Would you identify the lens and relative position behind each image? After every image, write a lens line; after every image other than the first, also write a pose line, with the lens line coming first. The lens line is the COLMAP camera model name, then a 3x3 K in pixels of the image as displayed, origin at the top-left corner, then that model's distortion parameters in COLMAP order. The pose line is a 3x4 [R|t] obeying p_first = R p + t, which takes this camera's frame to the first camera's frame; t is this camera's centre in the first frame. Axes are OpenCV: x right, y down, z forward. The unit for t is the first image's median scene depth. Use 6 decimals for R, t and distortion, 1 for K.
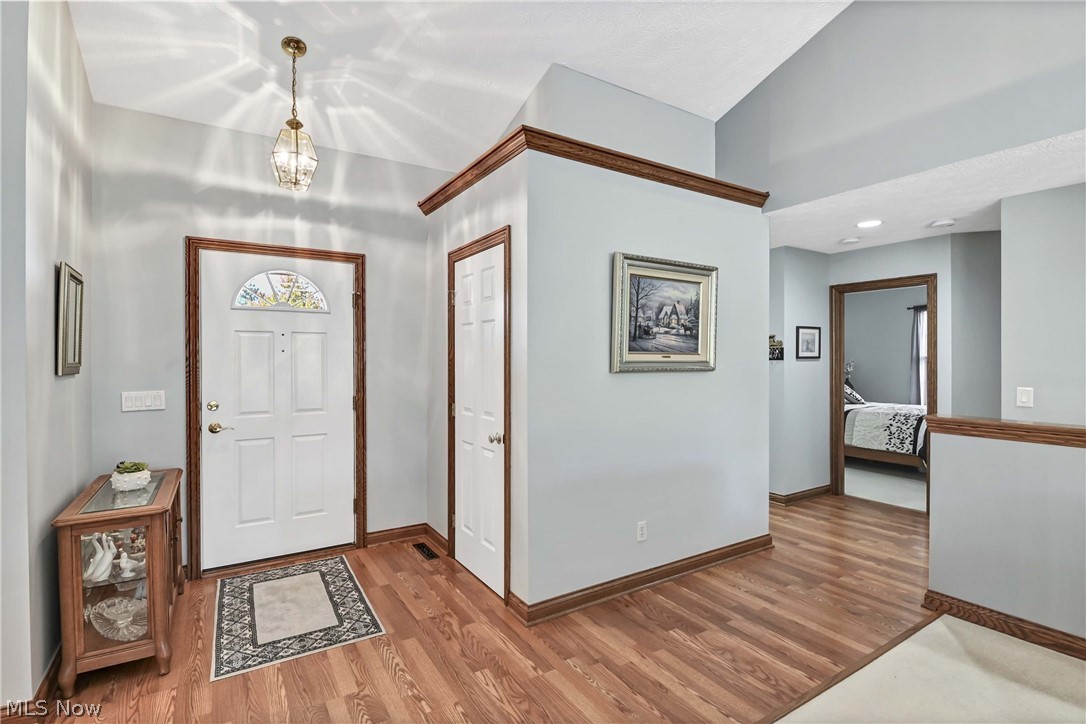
lens RADIAL K [[524.5, 0, 543.0], [0, 524.5, 362.0], [0, 0, 1]] dist [-0.003639, -0.000348]
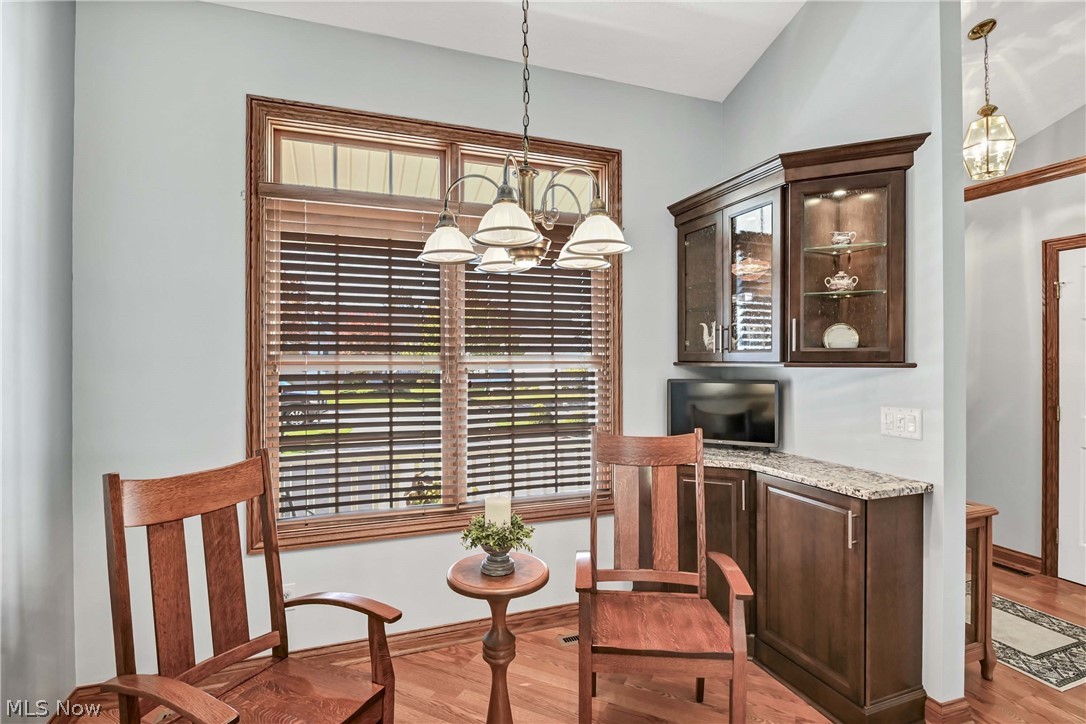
lens RADIAL K [[558.3, 0, 549.4], [0, 558.3, 353.3], [0, 0, 1]] dist [-0.017205, -0.001184]
pose [[0.979141, 0.001728, -0.203176, -0.909395], [-0.003383, 0.999964, -0.007801, -0.001745], [0.203155, 0.008326, 0.979111, -0.122631]]
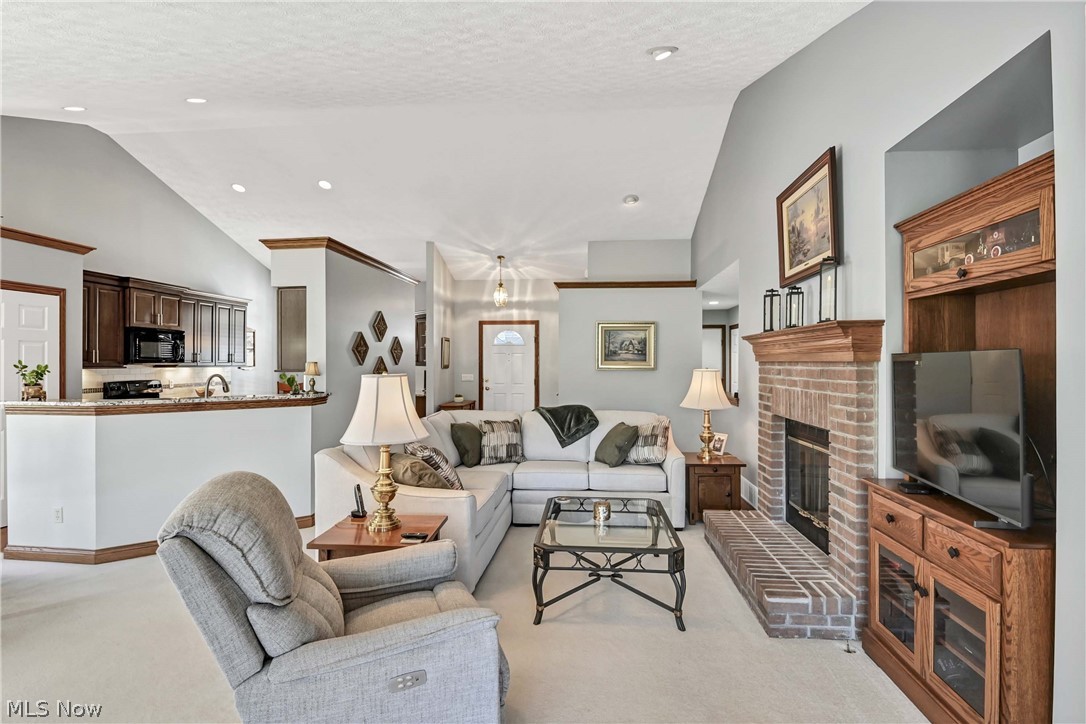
lens RADIAL K [[524.5, 0, 543.0], [0, 524.5, 362.0], [0, 0, 1]] dist [-0.003639, -0.000348]
pose [[0.789673, 0.002660, -0.613523, 1.339087], [-0.005387, 0.999982, -0.002598, -0.007205], [0.613505, 0.005357, 0.789673, -1.039066]]
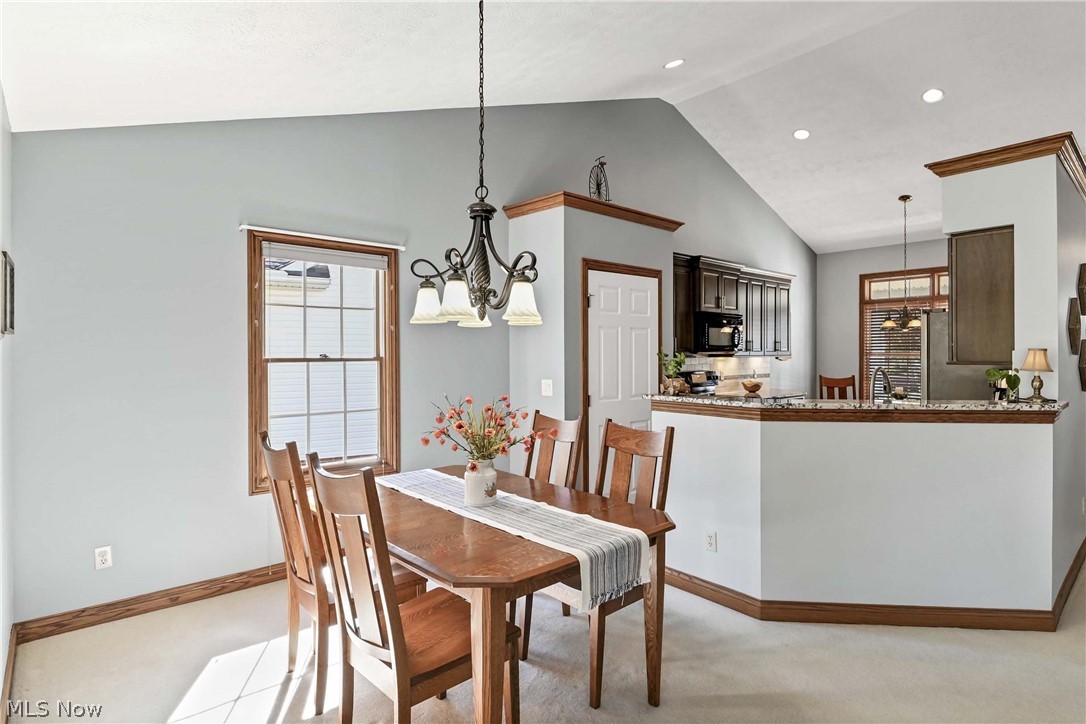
lens RADIAL K [[558.3, 0, 549.4], [0, 558.3, 353.3], [0, 0, 1]] dist [-0.017205, -0.001184]
pose [[0.163717, 0.003994, -0.986499, 0.715375], [-0.004115, 0.999986, 0.003366, -0.000166], [0.986499, 0.003508, 0.163731, -1.224554]]
